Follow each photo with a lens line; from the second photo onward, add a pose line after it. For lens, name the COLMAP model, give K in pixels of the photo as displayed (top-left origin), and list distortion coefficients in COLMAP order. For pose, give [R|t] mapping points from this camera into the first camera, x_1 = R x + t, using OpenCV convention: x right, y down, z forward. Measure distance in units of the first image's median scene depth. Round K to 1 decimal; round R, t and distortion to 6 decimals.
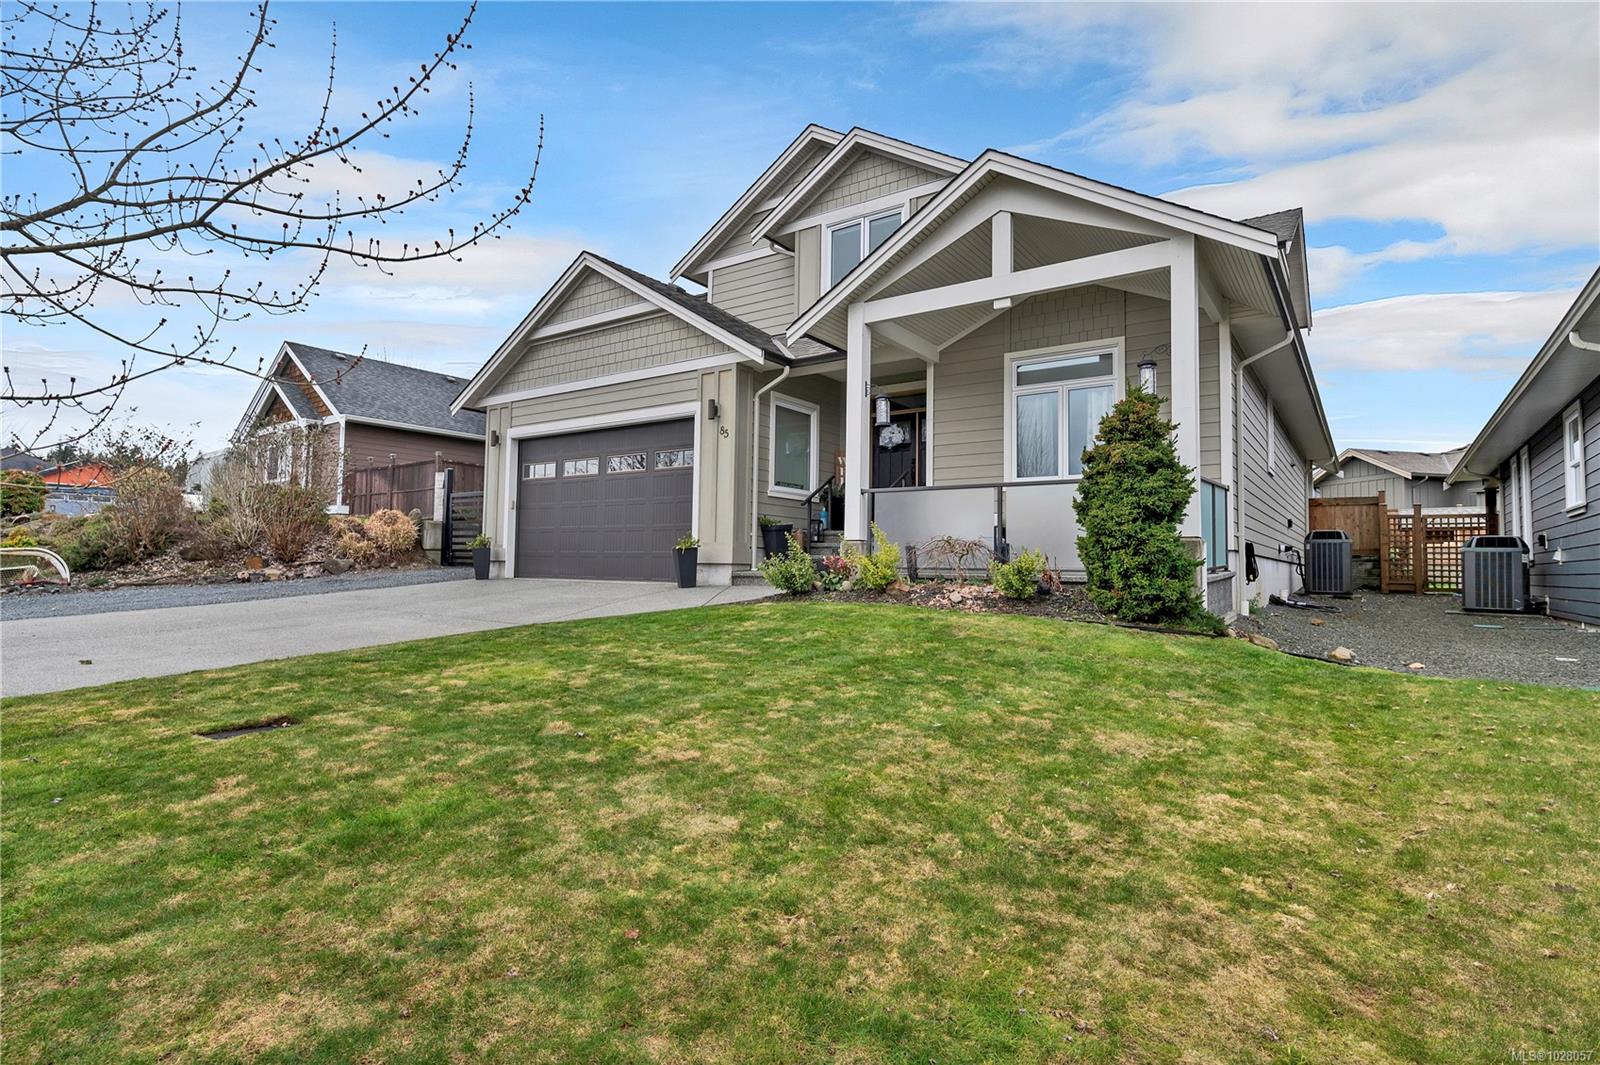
lens RADIAL K [[813.2, 0, 797.0], [0, 813.2, 523.5], [0, 0, 1]] dist [-0.002707, -0.000256]
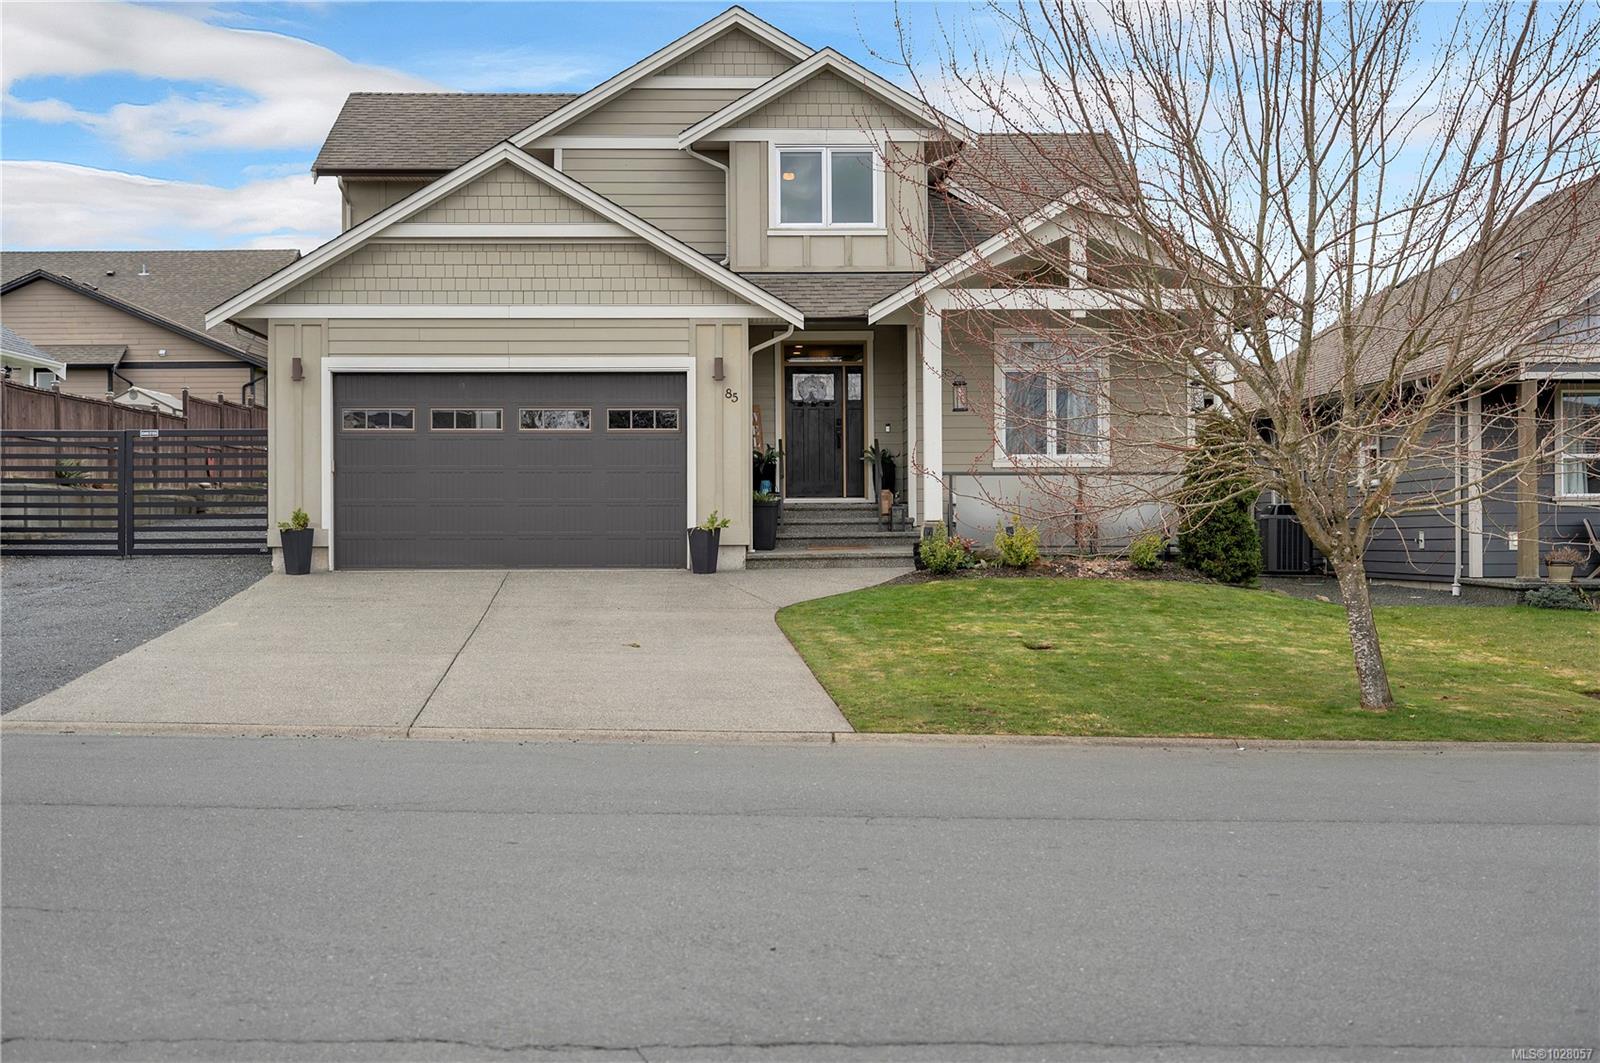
lens RADIAL K [[2008.6, 0, 800.0], [0, 2008.6, 531.5], [0, 0, 1]] dist [0.015172, 0.008766]
pose [[0.796391, -0.018305, 0.604505, -1.314763], [-0.016562, 0.998507, 0.052055, -0.078392], [-0.604555, -0.051468, 0.794899, -0.759803]]
